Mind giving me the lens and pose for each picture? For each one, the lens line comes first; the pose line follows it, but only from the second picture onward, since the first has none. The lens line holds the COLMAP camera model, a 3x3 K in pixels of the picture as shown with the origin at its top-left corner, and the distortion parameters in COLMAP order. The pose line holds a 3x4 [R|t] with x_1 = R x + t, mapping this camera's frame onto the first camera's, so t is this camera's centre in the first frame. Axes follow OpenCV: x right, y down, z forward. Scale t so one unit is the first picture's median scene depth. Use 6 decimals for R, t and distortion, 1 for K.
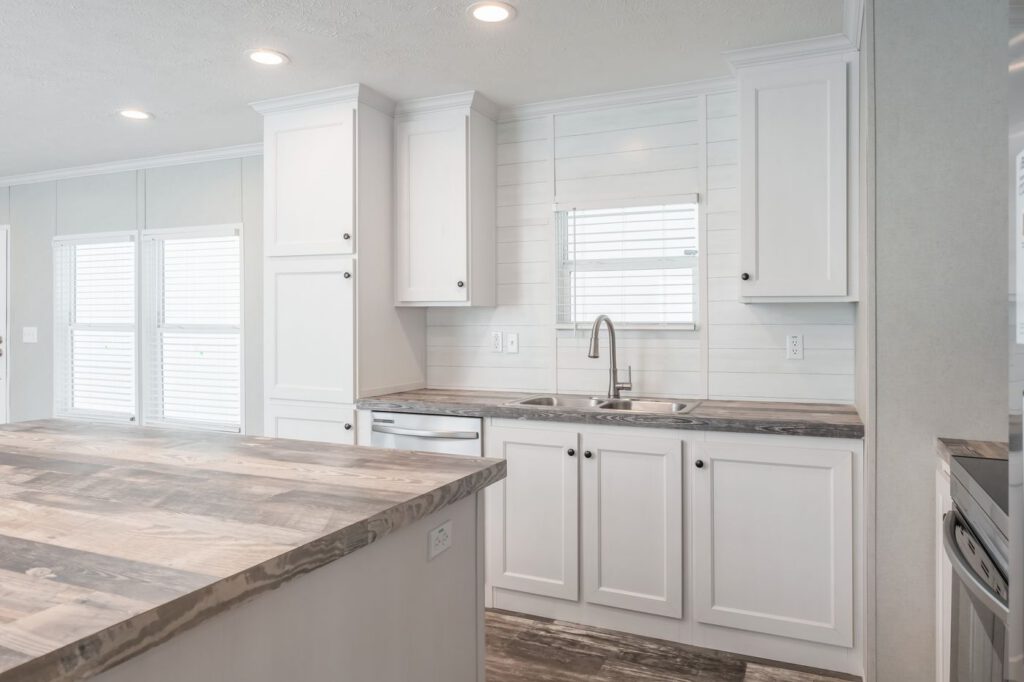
lens RADIAL K [[642.7, 0, 514.8], [0, 642.7, 327.0], [0, 0, 1]] dist [0.075905, -0.000859]
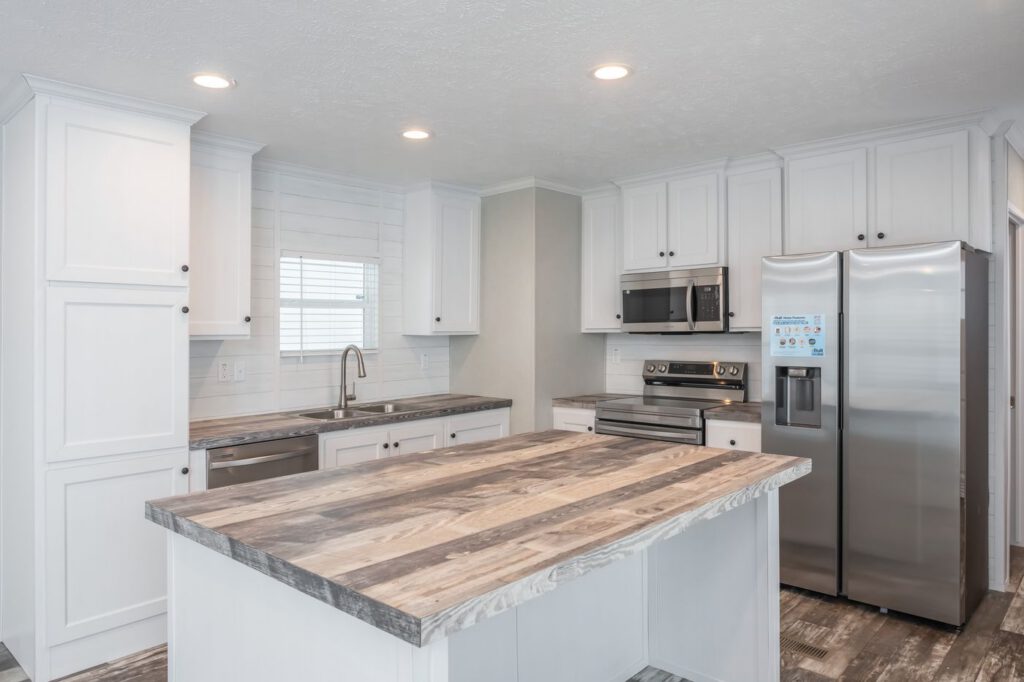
lens RADIAL K [[699.6, 0, 512.0], [0, 699.6, 341.0], [0, 0, 1]] dist [-0.062711, -0.000488]
pose [[0.284952, -0.023244, 0.958260, -1.148160], [-0.001577, 0.999693, 0.024718, -0.063129], [-0.958540, -0.008555, 0.284828, 0.274946]]
